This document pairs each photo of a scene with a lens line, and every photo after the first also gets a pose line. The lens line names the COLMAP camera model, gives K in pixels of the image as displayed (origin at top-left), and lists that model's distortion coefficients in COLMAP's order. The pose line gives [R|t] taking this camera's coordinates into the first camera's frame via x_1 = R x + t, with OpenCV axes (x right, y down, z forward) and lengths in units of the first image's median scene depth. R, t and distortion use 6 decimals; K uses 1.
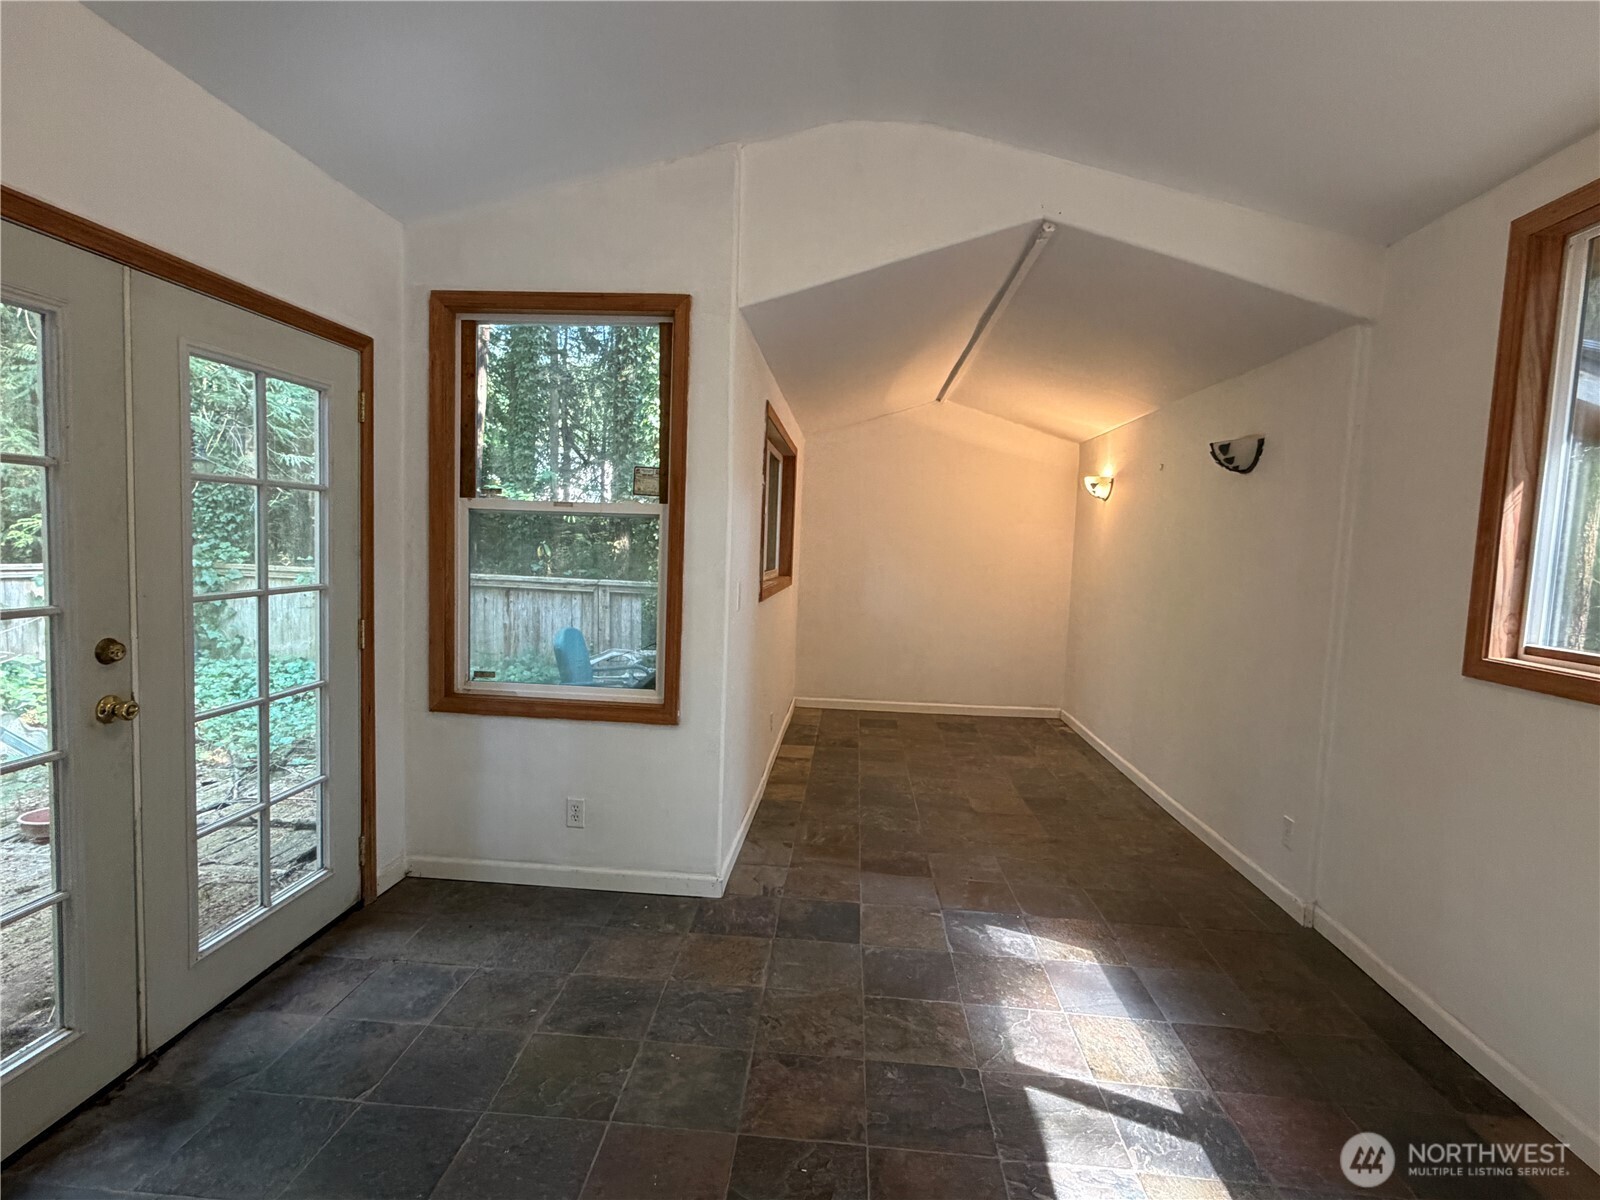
lens RADIAL K [[795.4, 0, 798.3], [0, 795.4, 597.2], [0, 0, 1]] dist [0.003964, -0.000544]
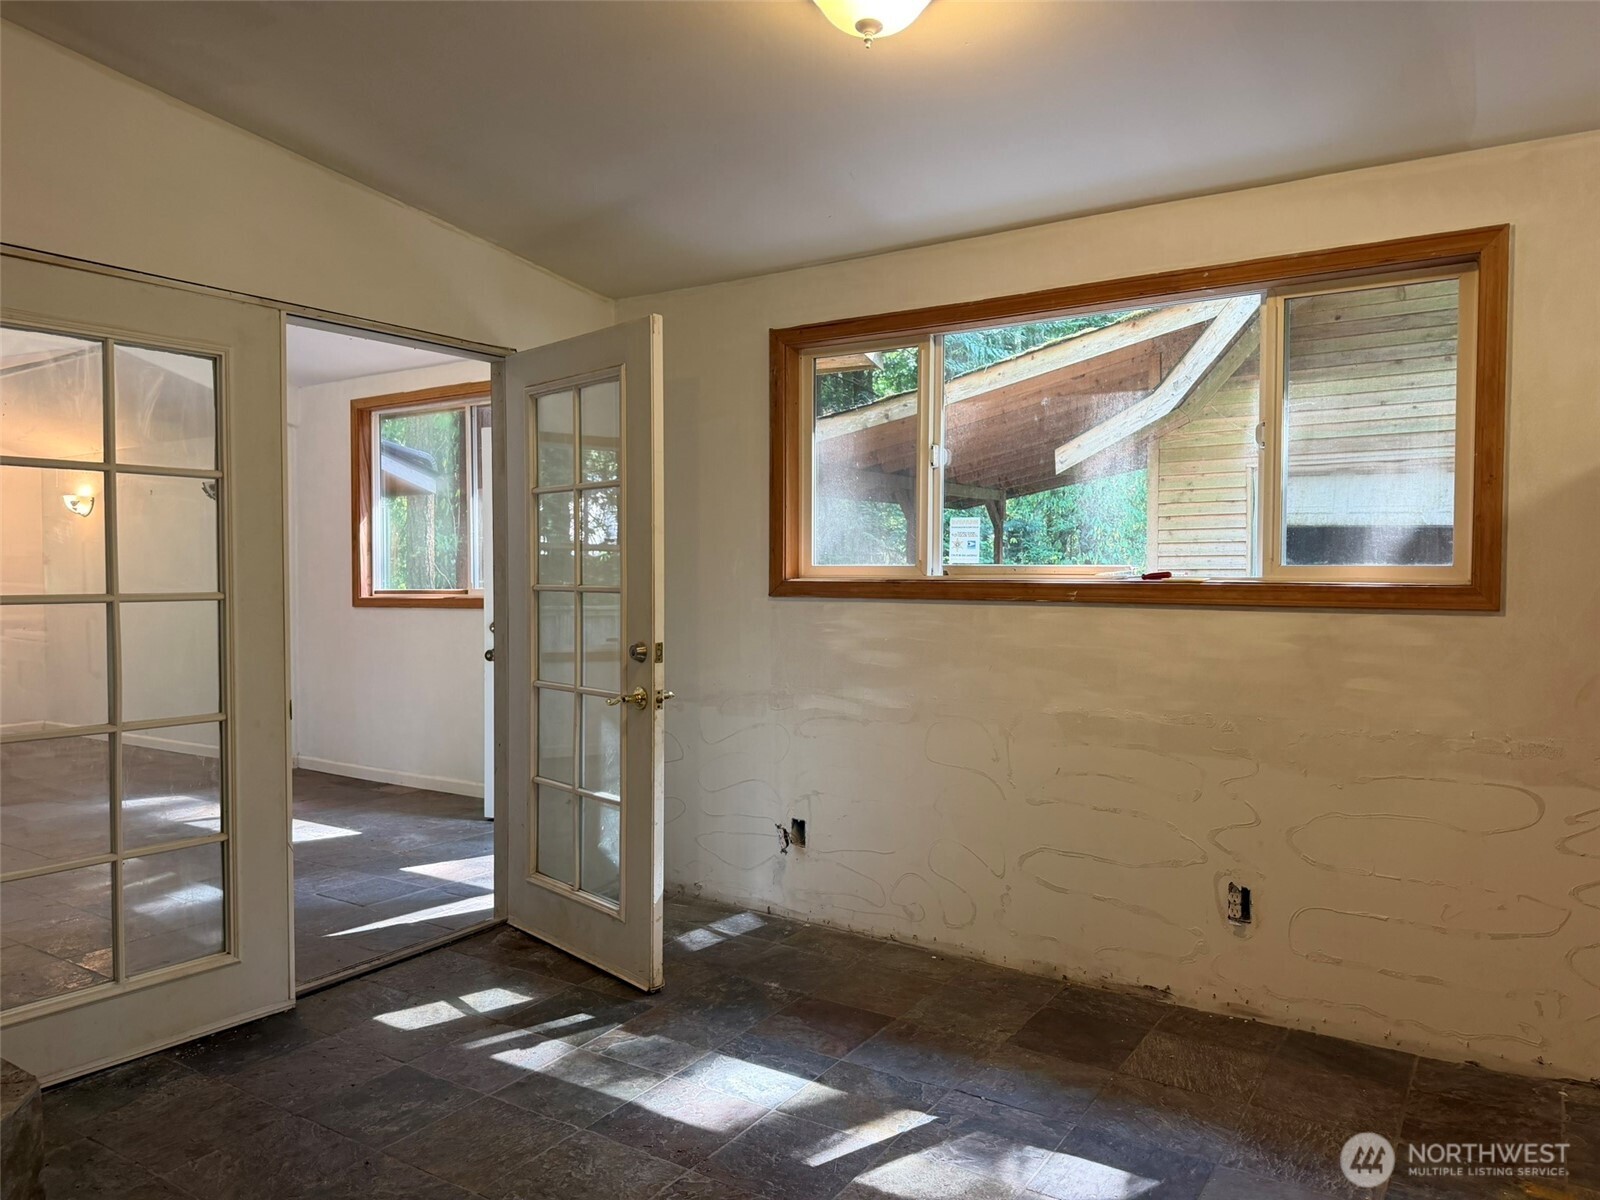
lens RADIAL K [[1128.3, 0, 797.8], [0, 1128.3, 599.1], [0, 0, 1]] dist [0.019211, -0.032154]
pose [[0.447429, -0.064450, 0.891994, -0.828599], [0.088624, 0.995686, 0.027488, 0.062546], [-0.889917, 0.066753, 0.451211, -0.887696]]
